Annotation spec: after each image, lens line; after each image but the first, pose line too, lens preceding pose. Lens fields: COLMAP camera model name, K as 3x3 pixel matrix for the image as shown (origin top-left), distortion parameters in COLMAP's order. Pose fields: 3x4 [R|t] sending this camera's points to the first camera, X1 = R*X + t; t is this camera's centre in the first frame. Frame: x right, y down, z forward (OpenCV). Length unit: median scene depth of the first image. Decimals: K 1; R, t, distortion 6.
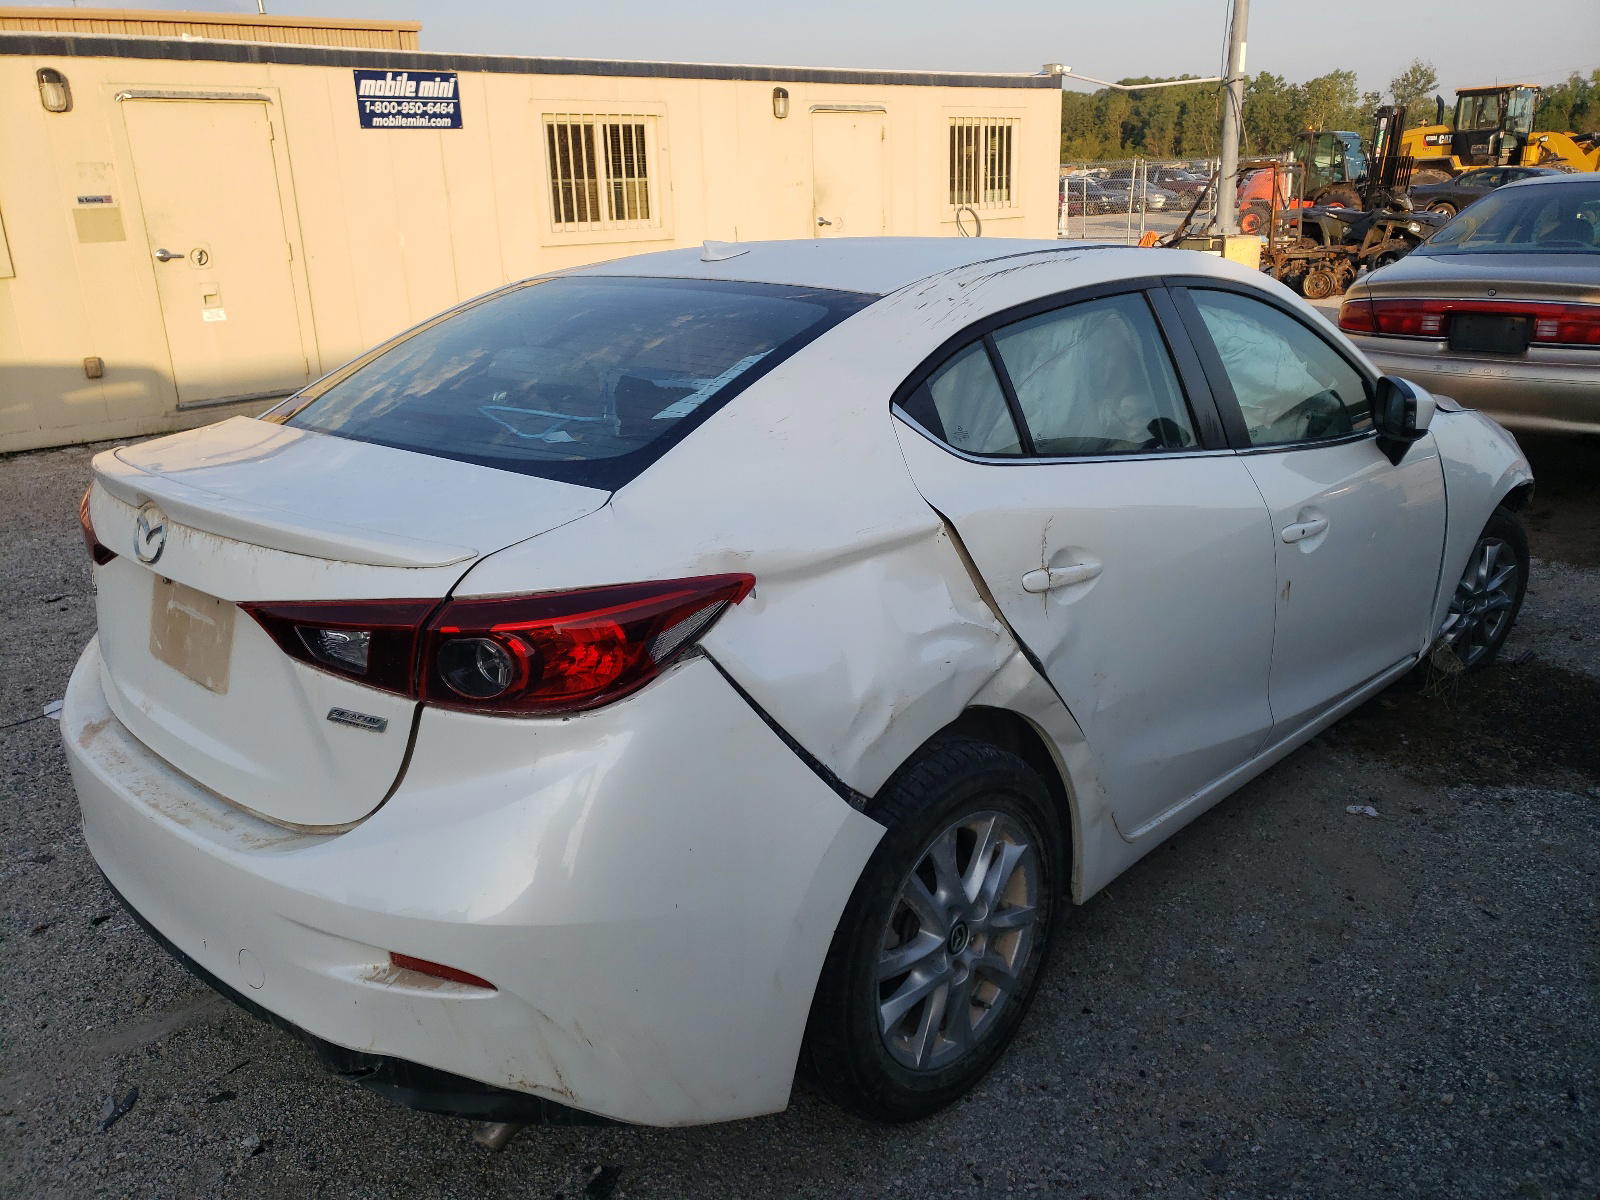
lens RADIAL K [[1220.7, 0, 788.9], [0, 1220.7, 601.9], [0, 0, 1]] dist [0.001884, 0.027000]
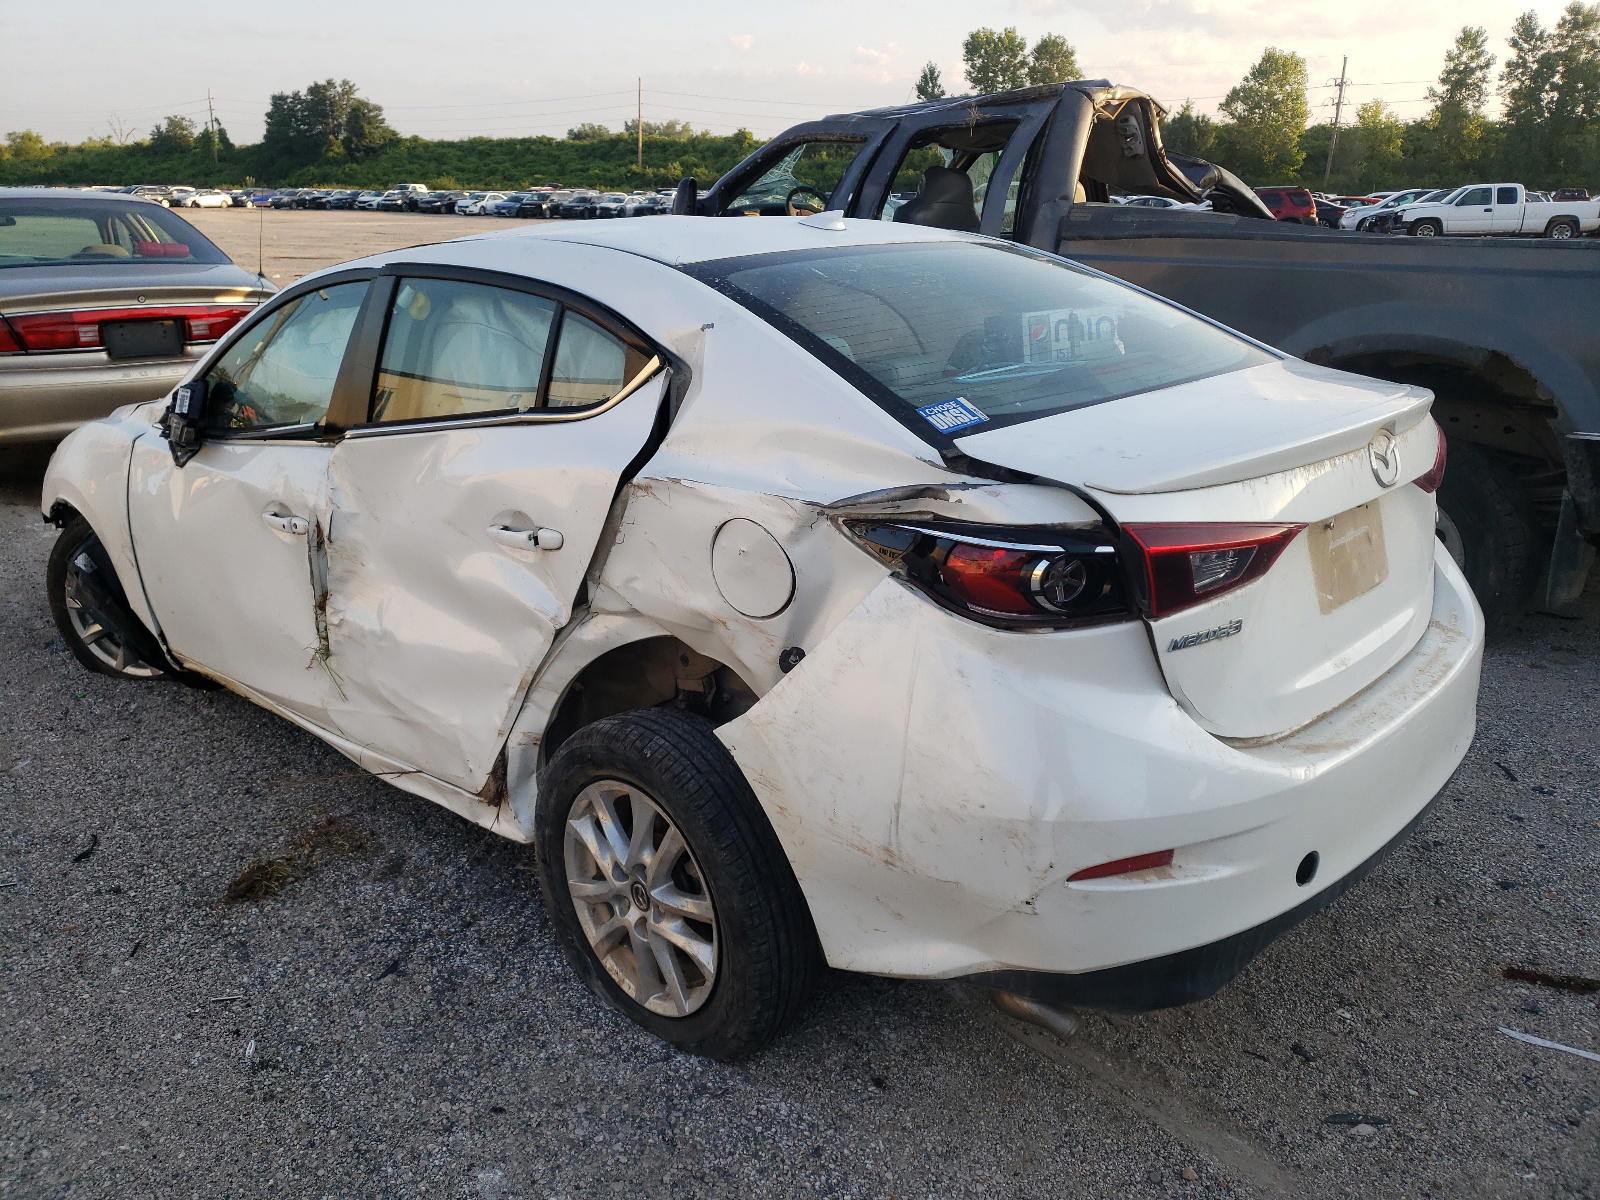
lens RADIAL K [[1220.7, 0, 788.9], [0, 1220.7, 601.9], [0, 0, 1]] dist [0.001884, 0.027000]
pose [[0.003266, -0.282618, 0.959227, -0.497178], [0.314792, 0.910755, 0.267265, -0.121447], [-0.949155, 0.301084, 0.091940, 0.453734]]
